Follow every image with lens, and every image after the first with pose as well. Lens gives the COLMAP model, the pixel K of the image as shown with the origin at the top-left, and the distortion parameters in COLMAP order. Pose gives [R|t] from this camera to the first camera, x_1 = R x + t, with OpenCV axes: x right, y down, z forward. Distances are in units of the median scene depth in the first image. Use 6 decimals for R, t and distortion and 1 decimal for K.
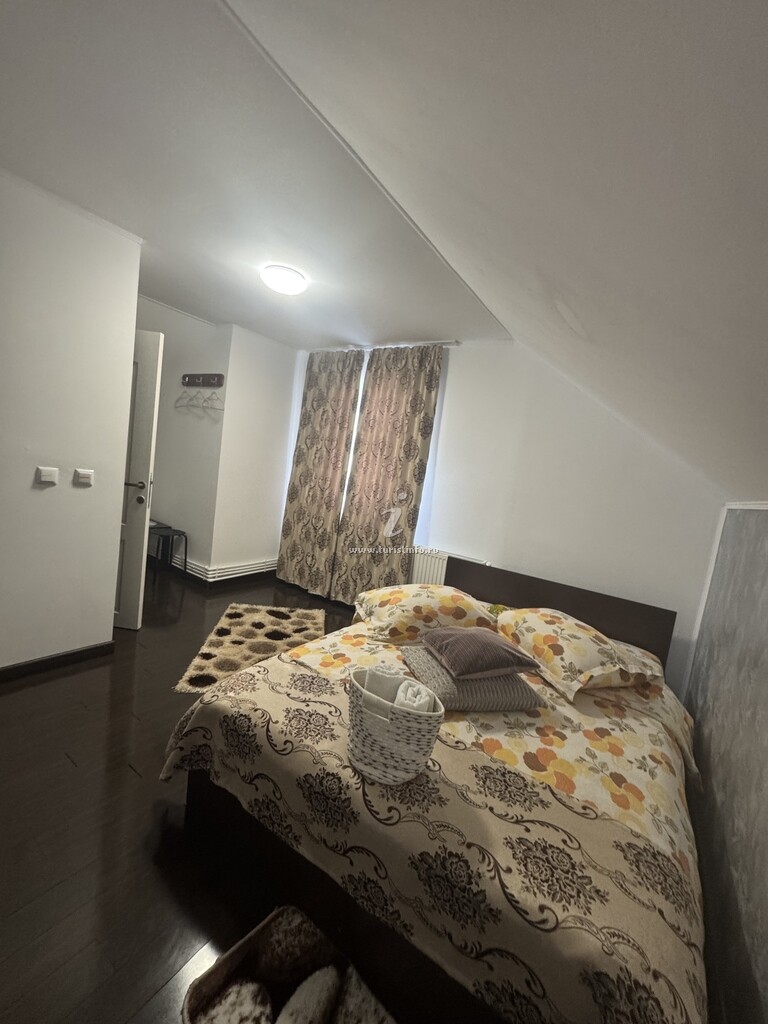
lens RADIAL K [[409.4, 0, 384.8], [0, 409.4, 509.9], [0, 0, 1]] dist [0.000865, 0.000075]
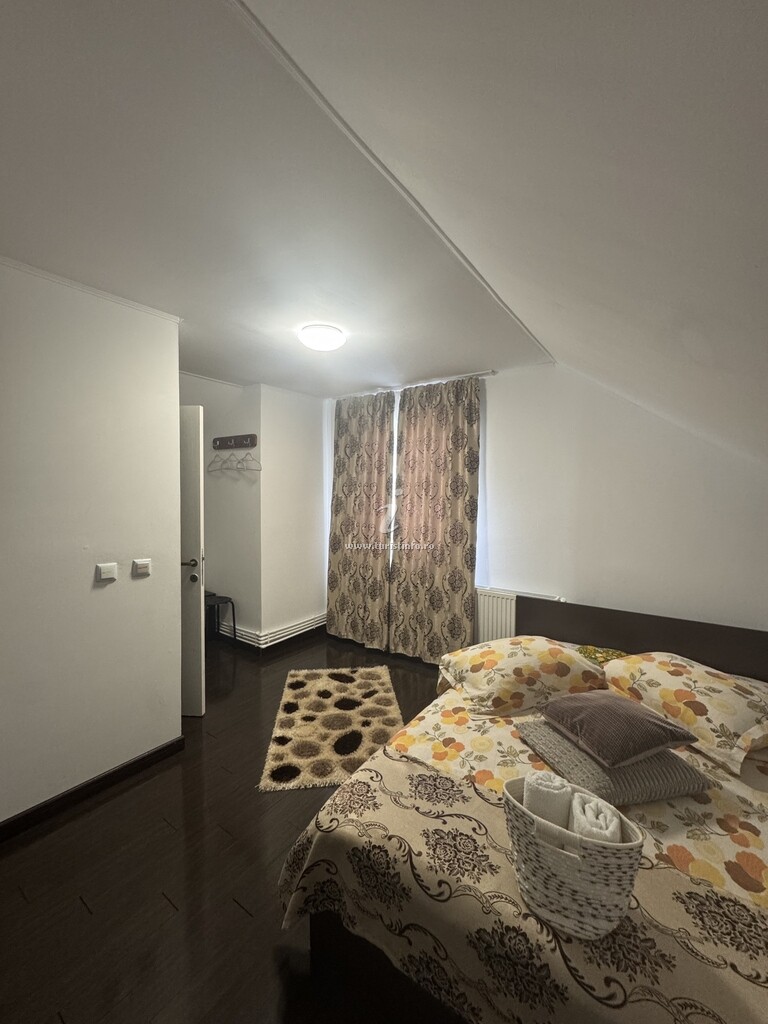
lens RADIAL K [[409.4, 0, 384.5], [0, 409.4, 510.2], [0, 0, 1]] dist [0.000865, 0.000075]
pose [[0.992040, -0.122607, -0.028695, -0.124705], [0.120635, 0.990723, -0.062564, -0.077627], [0.036100, 0.058605, 0.997628, 0.062096]]
